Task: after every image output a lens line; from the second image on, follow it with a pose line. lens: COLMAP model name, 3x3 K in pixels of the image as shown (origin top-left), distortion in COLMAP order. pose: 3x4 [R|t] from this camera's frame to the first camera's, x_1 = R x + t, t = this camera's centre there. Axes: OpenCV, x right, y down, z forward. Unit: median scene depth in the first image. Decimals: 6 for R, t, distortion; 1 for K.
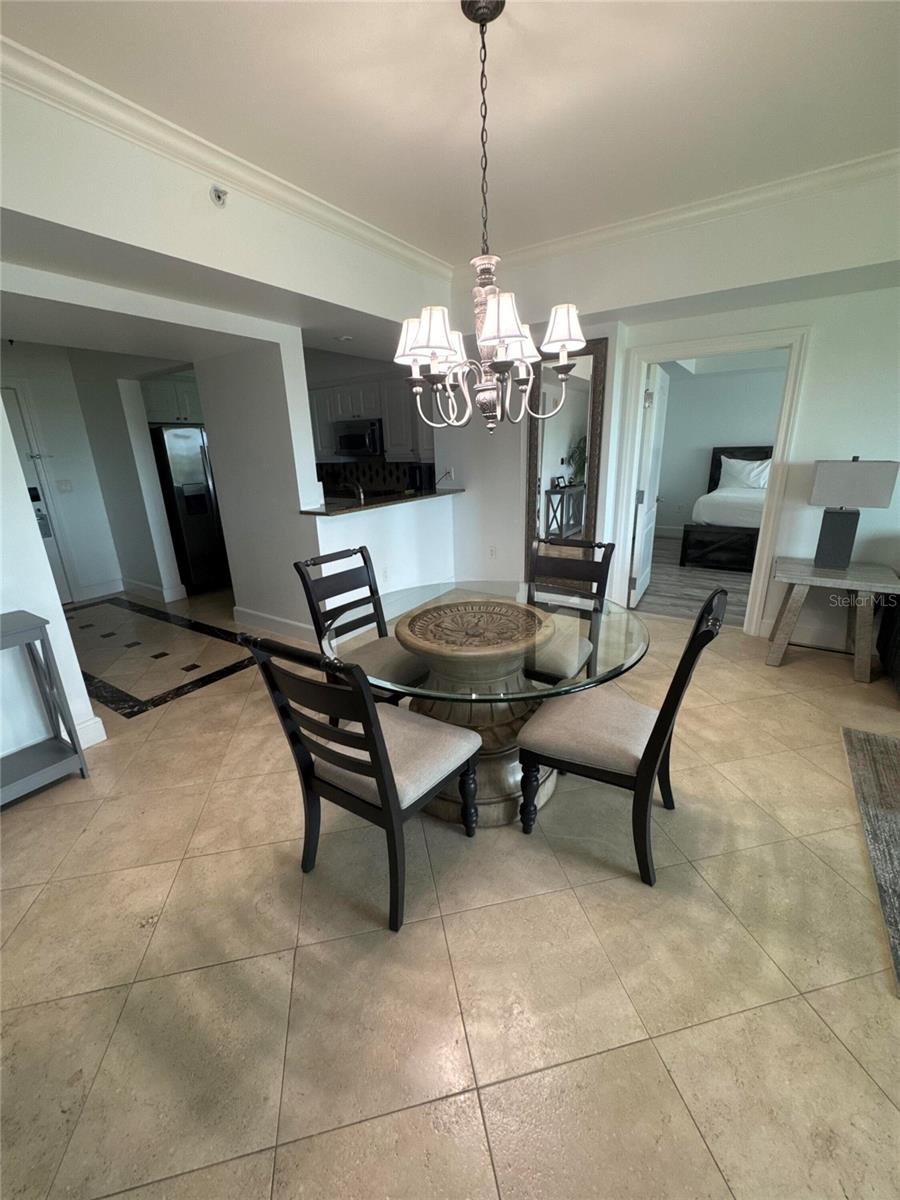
lens RADIAL K [[481.8, 0, 447.8], [0, 481.8, 601.4], [0, 0, 1]] dist [-0.000737, -0.000417]
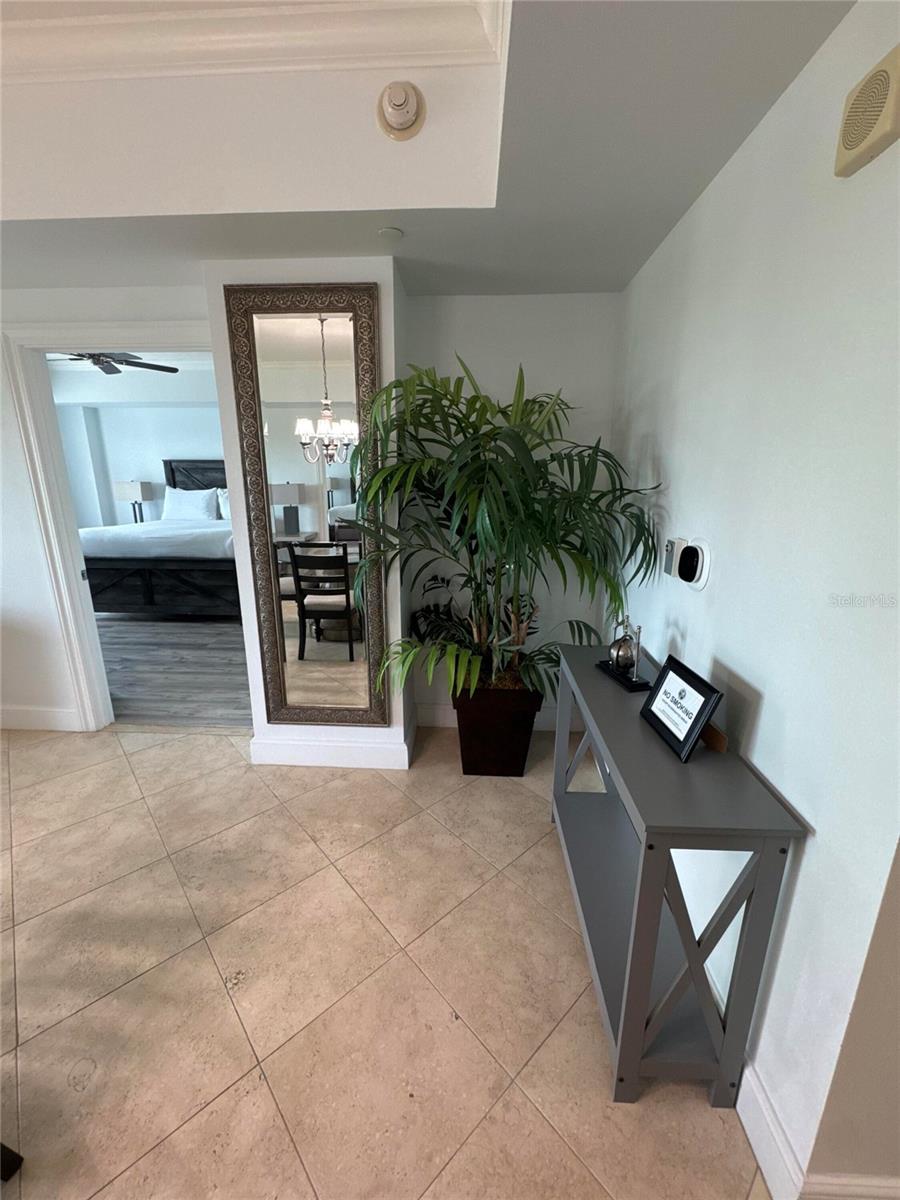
lens RADIAL K [[481.8, 0, 450.6], [0, 481.8, 601.2], [0, 0, 1]] dist [-0.000737, -0.000417]
pose [[-0.863896, 0.154536, -0.479378, -0.651873], [-0.125760, 0.855440, 0.502401, -0.445668], [0.487718, 0.494308, -0.719577, 1.506905]]
